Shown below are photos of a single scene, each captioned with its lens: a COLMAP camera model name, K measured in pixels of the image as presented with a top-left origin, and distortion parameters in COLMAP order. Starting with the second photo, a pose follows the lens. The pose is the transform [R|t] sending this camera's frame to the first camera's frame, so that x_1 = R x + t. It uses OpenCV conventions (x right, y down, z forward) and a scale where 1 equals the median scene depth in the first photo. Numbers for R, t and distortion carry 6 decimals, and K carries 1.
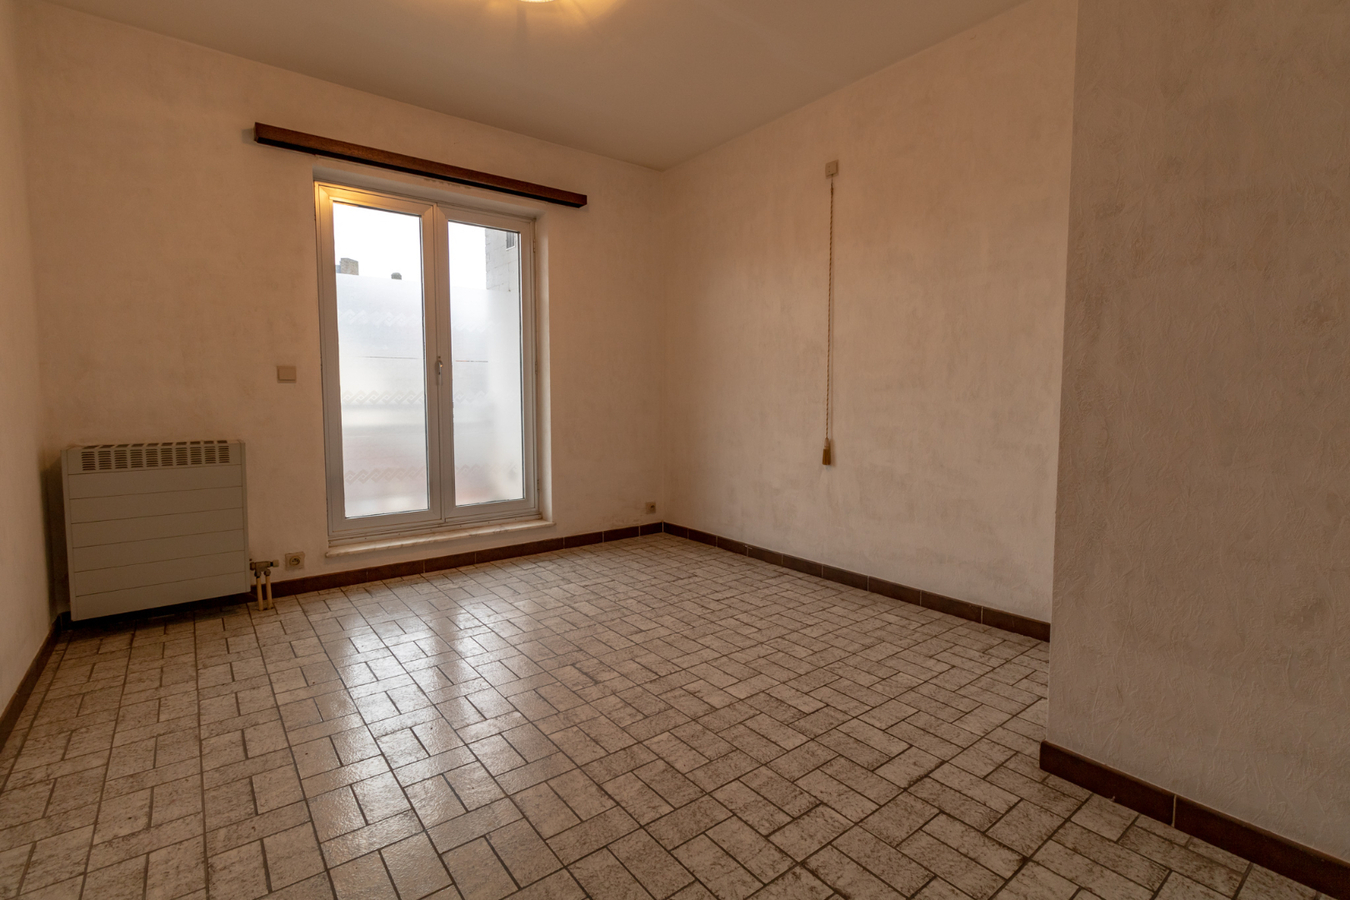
lens RADIAL K [[634.6, 0, 688.5], [0, 634.6, 447.3], [0, 0, 1]] dist [0.003967, -0.000086]
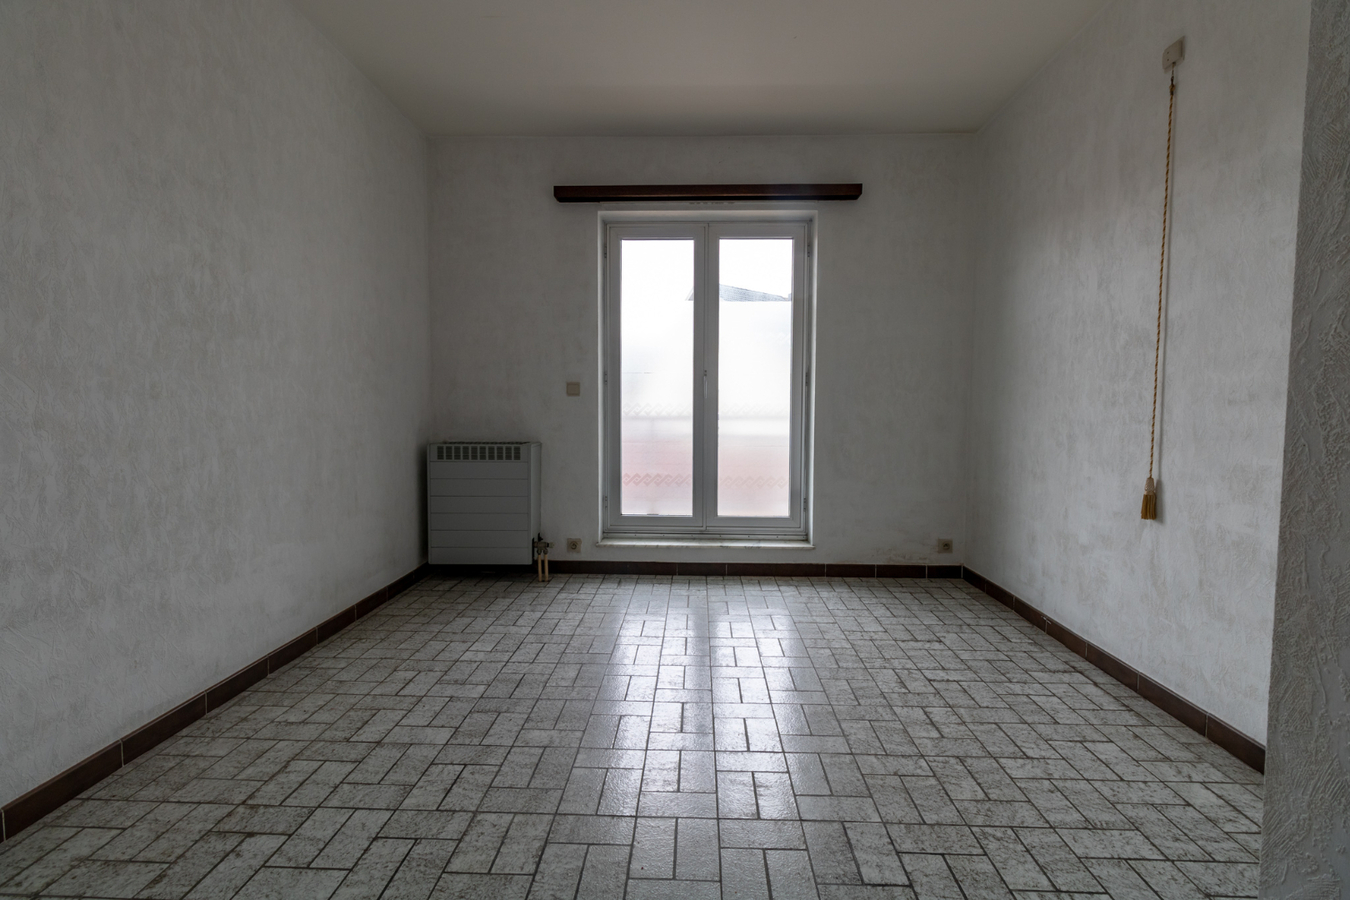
lens RADIAL K [[627.1, 0, 690.9], [0, 627.1, 450.0], [0, 0, 1]] dist [0.002114, 0.000598]
pose [[0.759723, 0.049184, -0.648384, 0.279636], [-0.059106, 0.998231, 0.006466, -0.019441], [0.647555, 0.033411, 0.761286, 0.219644]]
